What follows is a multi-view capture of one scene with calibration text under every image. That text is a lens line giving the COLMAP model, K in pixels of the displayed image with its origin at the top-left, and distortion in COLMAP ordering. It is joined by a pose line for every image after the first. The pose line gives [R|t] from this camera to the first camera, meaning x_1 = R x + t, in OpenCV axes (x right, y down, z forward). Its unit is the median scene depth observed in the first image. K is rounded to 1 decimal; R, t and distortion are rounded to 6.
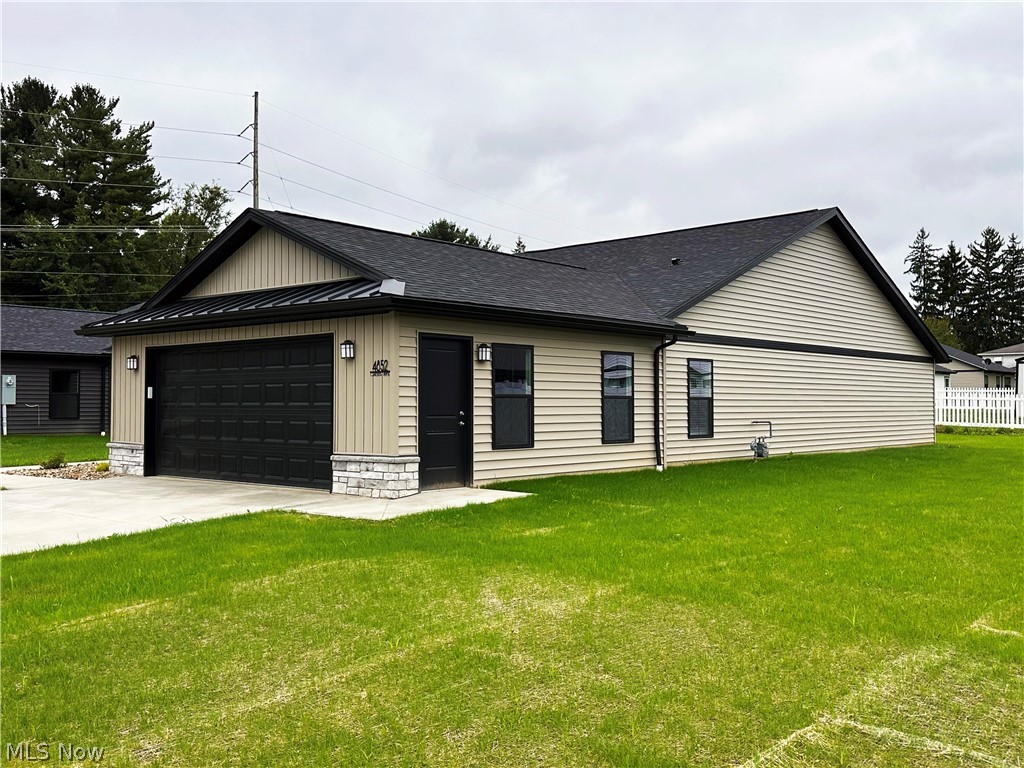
lens RADIAL K [[985.8, 0, 512.0], [0, 985.8, 384.0], [0, 0, 1]] dist [0.149524, -0.301989]
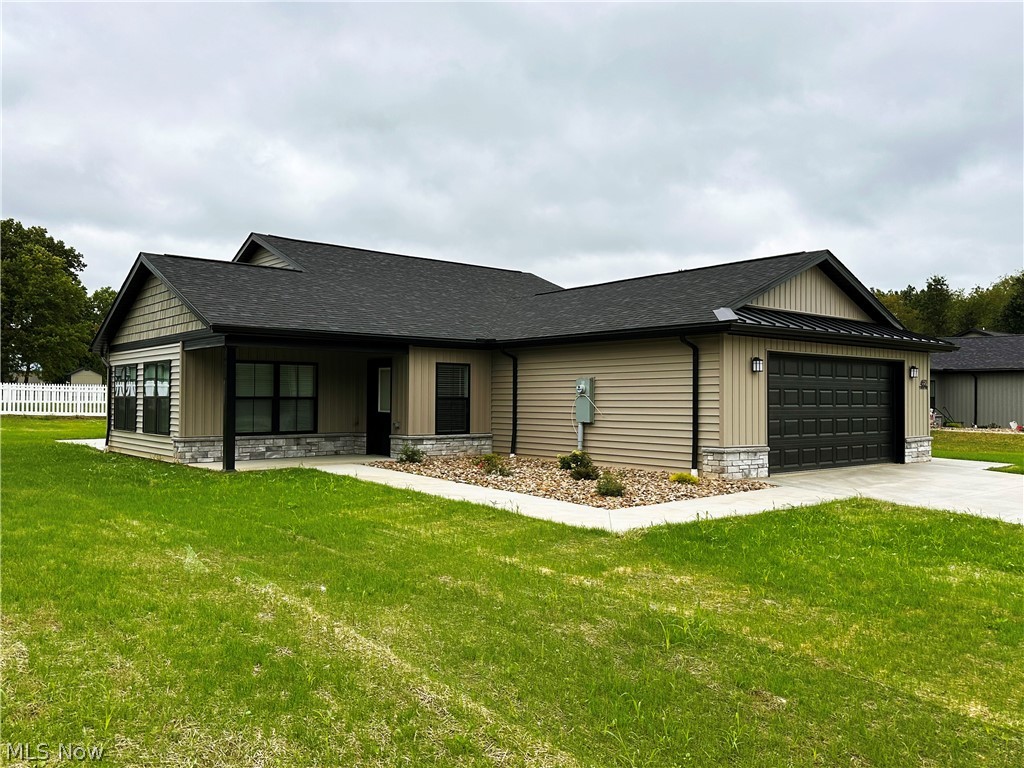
lens RADIAL K [[810.6, 0, 512.0], [0, 810.6, 384.0], [0, 0, 1]] dist [0.005037, 0.000952]
pose [[0.153421, 0.019381, 0.987971, -1.465108], [-0.024968, 0.999564, -0.015732, 0.020328], [-0.987845, -0.022254, 0.153838, 1.353456]]
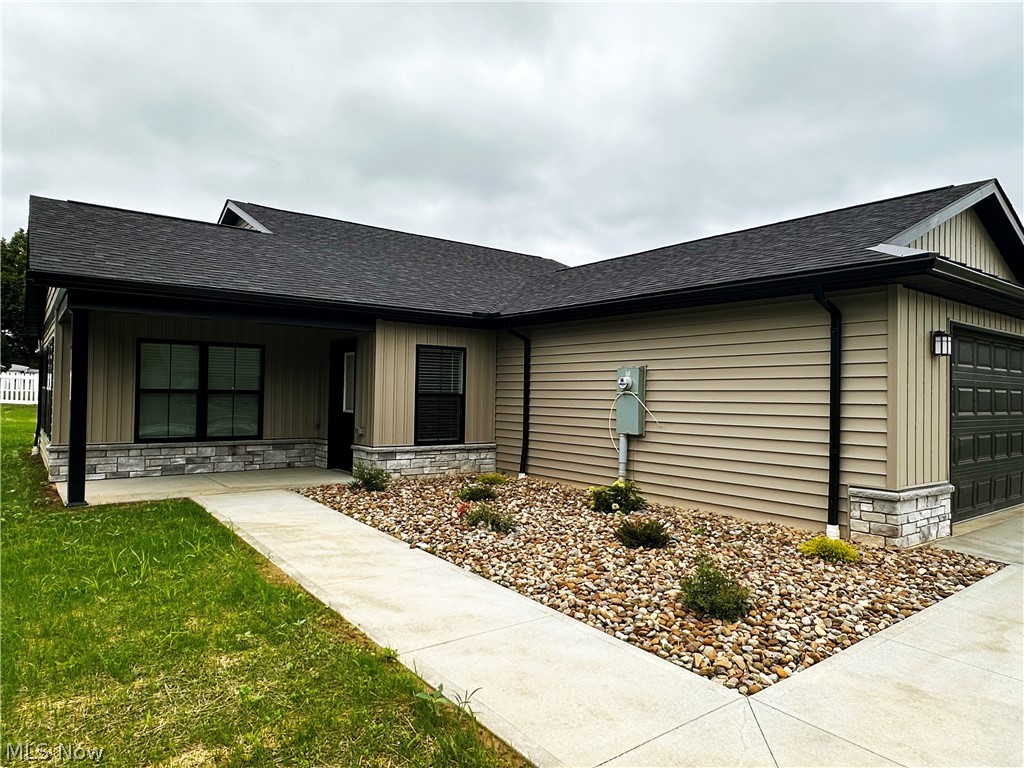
lens RADIAL K [[647.9, 0, 512.0], [0, 647.9, 384.0], [0, 0, 1]] dist [-0.004825, -0.001076]
pose [[0.189847, 0.019598, 0.981618, -0.955066], [-0.037217, 0.999226, -0.012752, 0.019180], [-0.981108, -0.034112, 0.190430, 1.418195]]
